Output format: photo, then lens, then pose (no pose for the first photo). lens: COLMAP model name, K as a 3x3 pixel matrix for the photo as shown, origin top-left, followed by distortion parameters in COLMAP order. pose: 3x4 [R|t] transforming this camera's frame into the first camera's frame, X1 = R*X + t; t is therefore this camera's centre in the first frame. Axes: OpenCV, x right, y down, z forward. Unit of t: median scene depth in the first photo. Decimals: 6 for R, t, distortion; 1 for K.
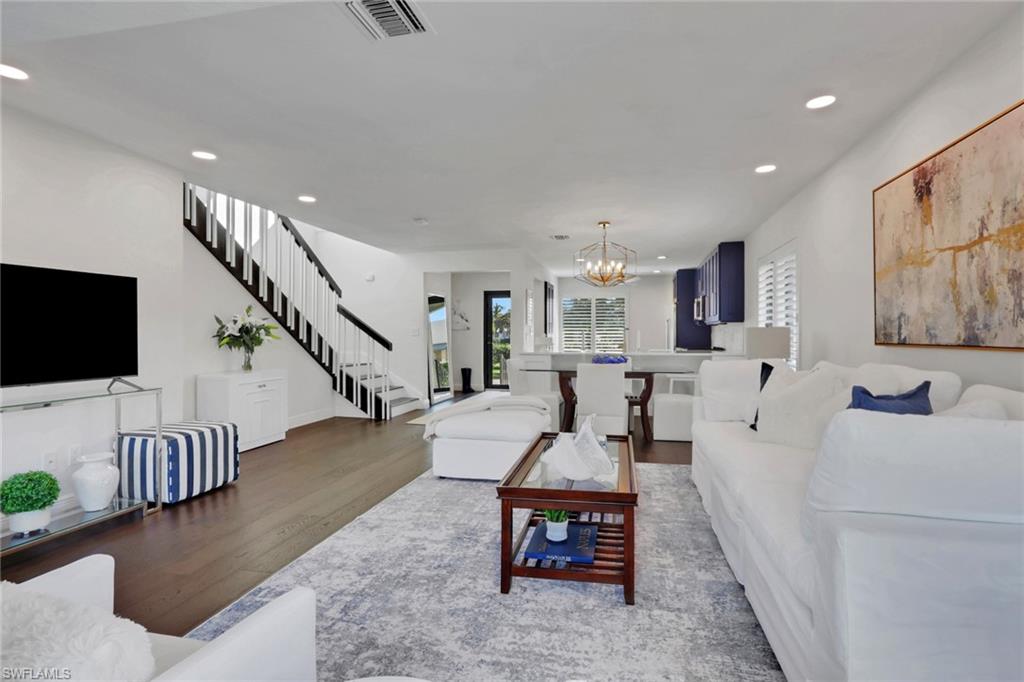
lens RADIAL K [[489.8, 0, 534.9], [0, 489.8, 335.1], [0, 0, 1]] dist [-0.000111, -0.000006]
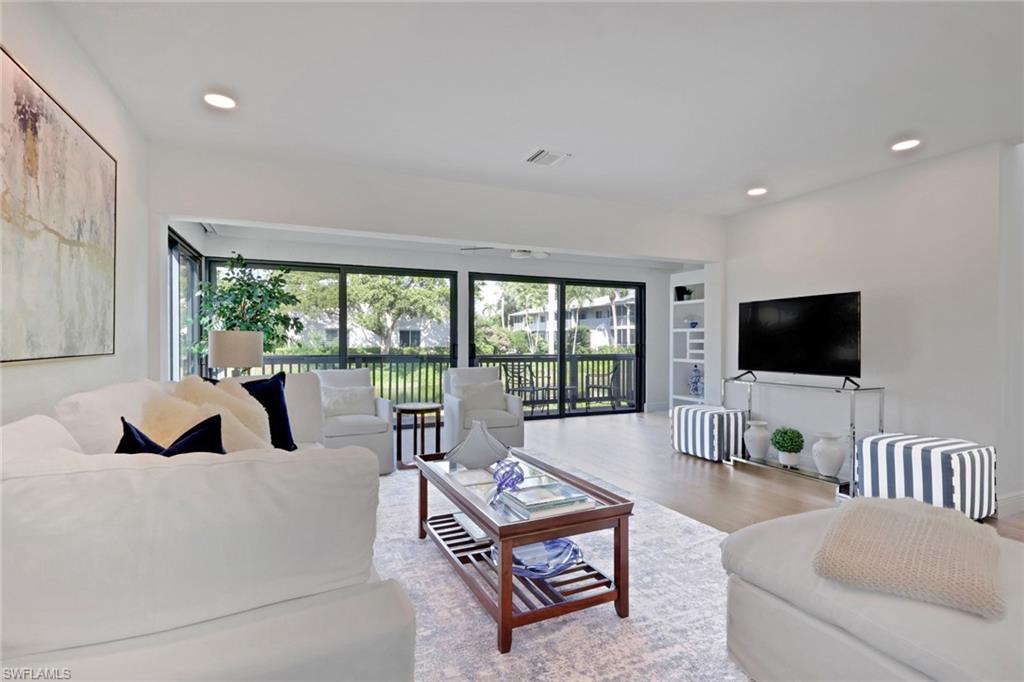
lens RADIAL K [[486.9, 0, 517.4], [0, 486.9, 344.5], [0, 0, 1]] dist [0.000857, 0.000016]
pose [[-0.802530, 0.005653, -0.596585, 0.602434], [0.001987, 0.999975, 0.006803, -0.002895], [0.596608, 0.004274, -0.802521, 1.719105]]
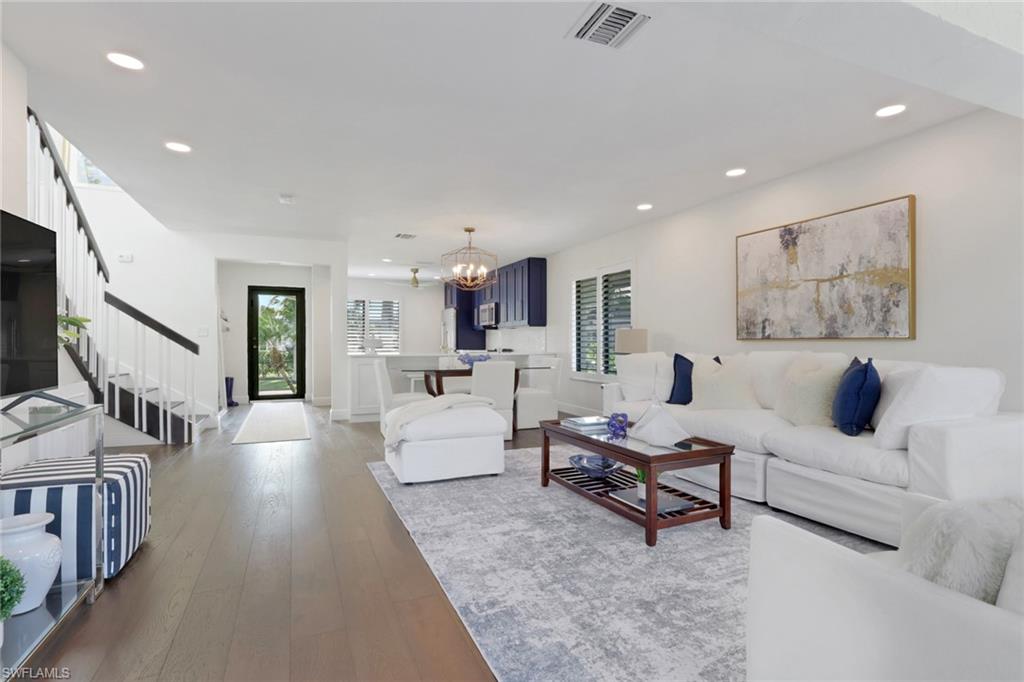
lens RADIAL K [[486.9, 0, 517.4], [0, 486.9, 344.5], [0, 0, 1]] dist [0.000857, 0.000016]
pose [[0.824398, -0.002890, 0.566003, -0.769559], [-0.000273, 0.999985, 0.005503, 0.027929], [-0.566010, -0.004691, 0.824385, 0.170755]]
